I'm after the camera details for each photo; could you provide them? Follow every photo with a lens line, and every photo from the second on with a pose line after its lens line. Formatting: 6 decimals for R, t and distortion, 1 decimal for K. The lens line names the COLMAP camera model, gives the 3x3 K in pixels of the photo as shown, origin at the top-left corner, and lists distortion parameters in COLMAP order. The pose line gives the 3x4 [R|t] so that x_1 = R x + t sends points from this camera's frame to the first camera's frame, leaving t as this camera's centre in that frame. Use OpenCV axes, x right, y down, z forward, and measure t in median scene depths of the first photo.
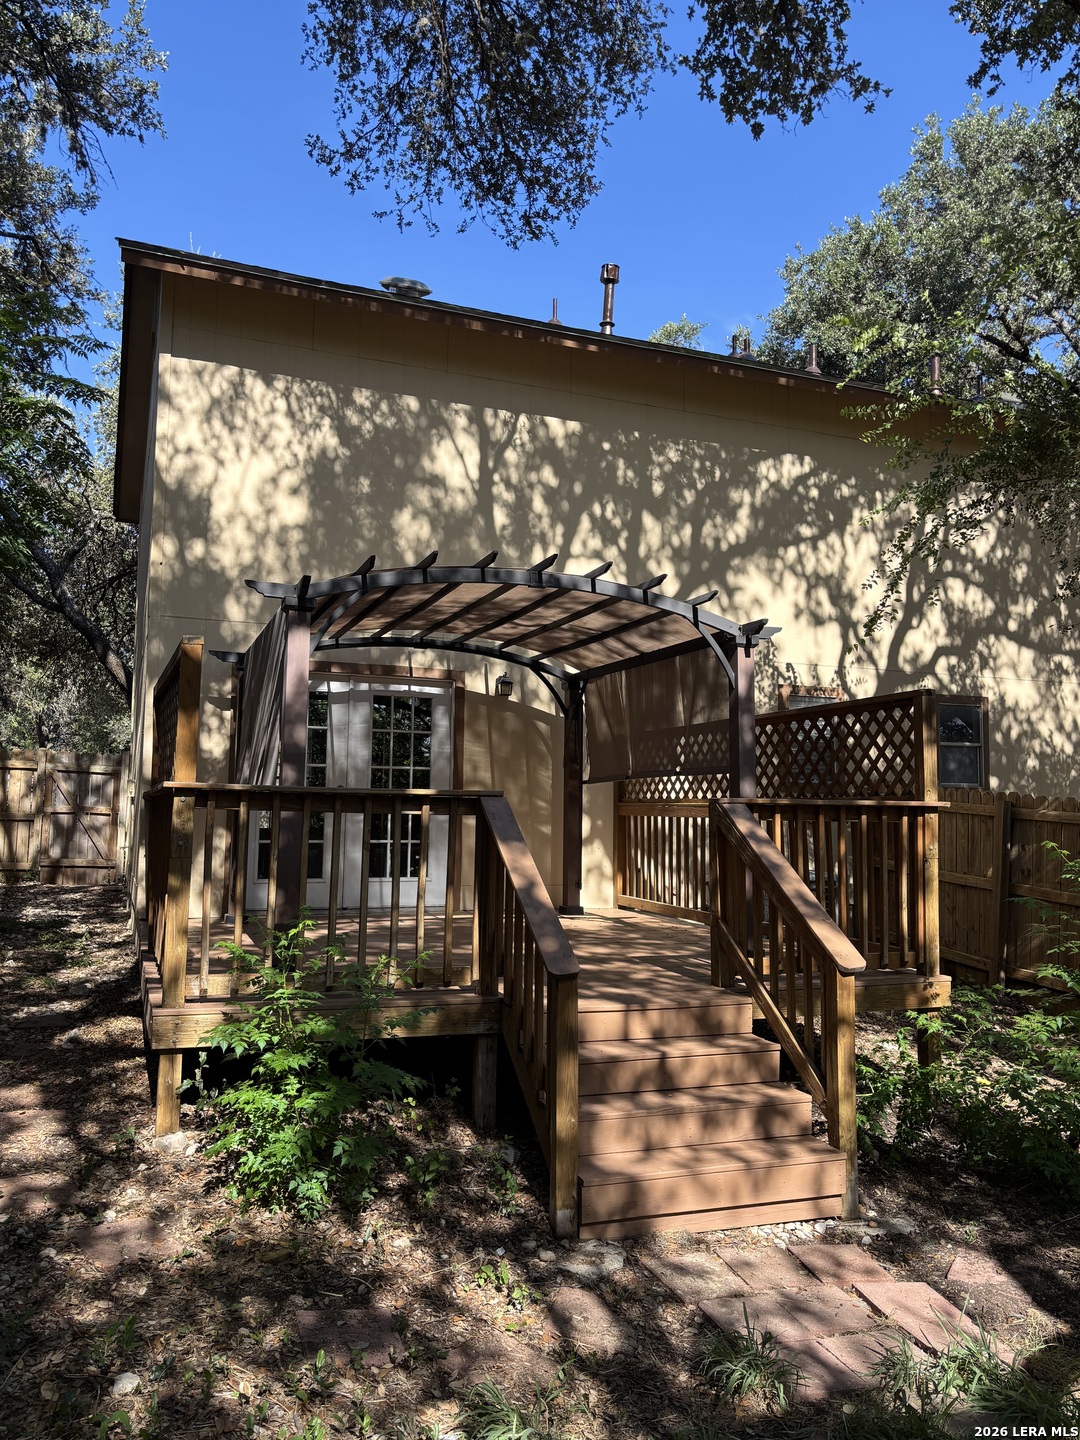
lens RADIAL K [[1064.7, 0, 540.0], [0, 1064.7, 720.0], [0, 0, 1]] dist [-0.008264, 0.005534]
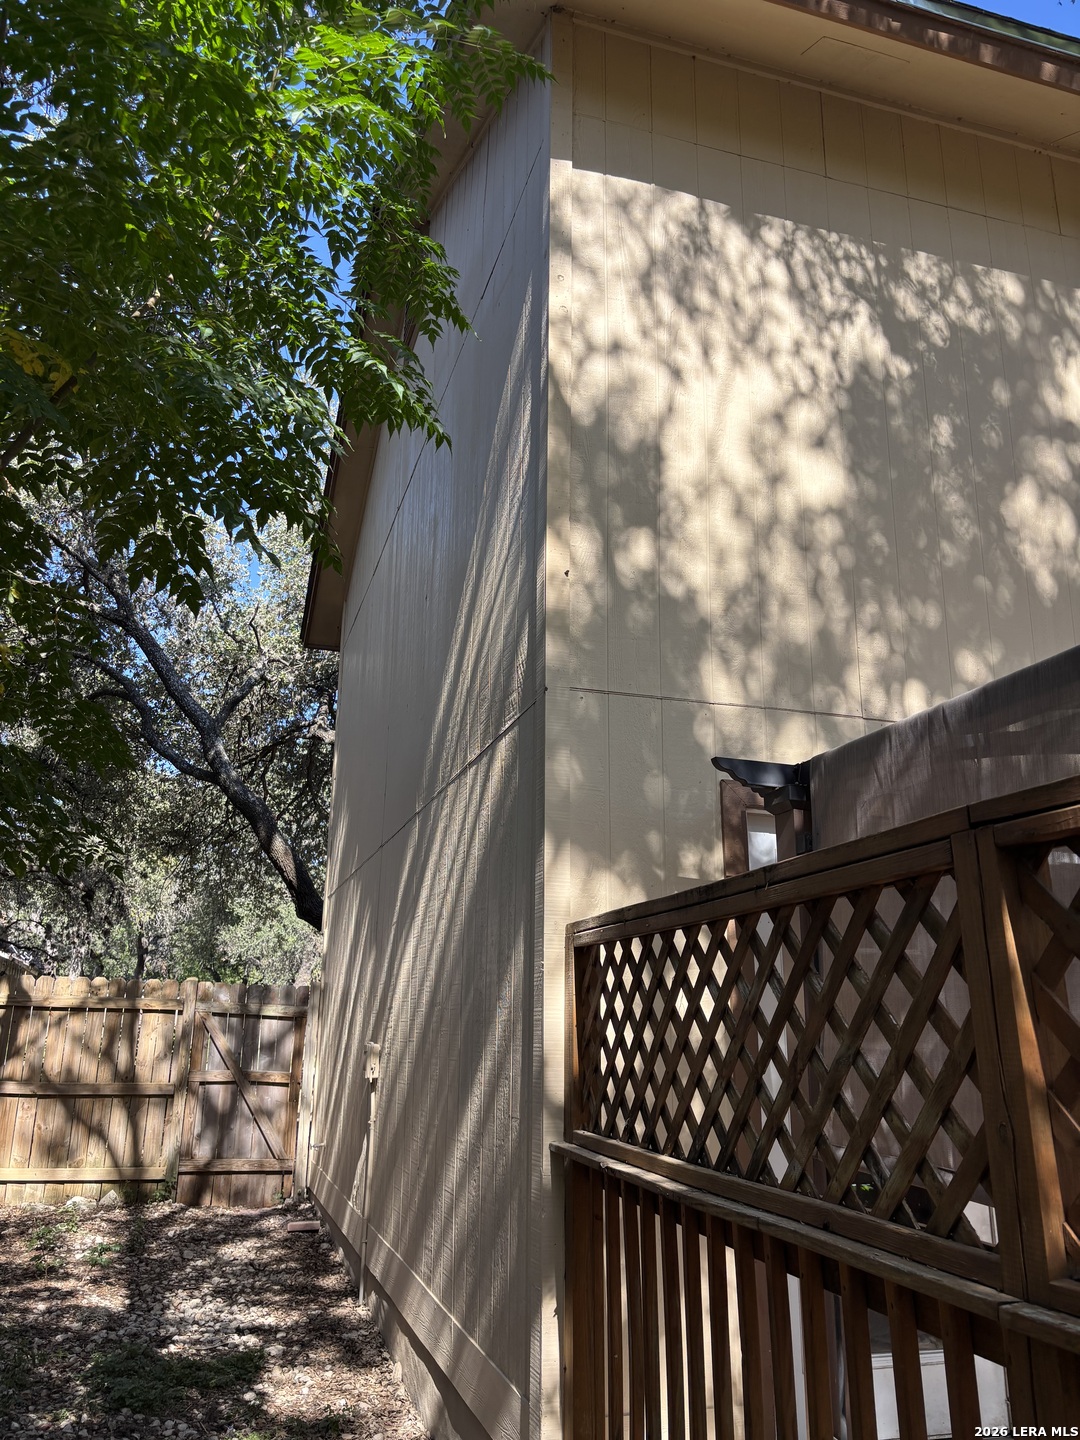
lens RADIAL K [[1093.1, 0, 528.3], [0, 1093.1, 722.8], [0, 0, 1]] dist [0.056757, -0.062550]
pose [[0.994931, -0.027803, -0.096644, -0.315337], [0.009865, 0.983369, -0.181349, -0.007636], [0.100079, 0.179476, 0.978659, 0.541232]]
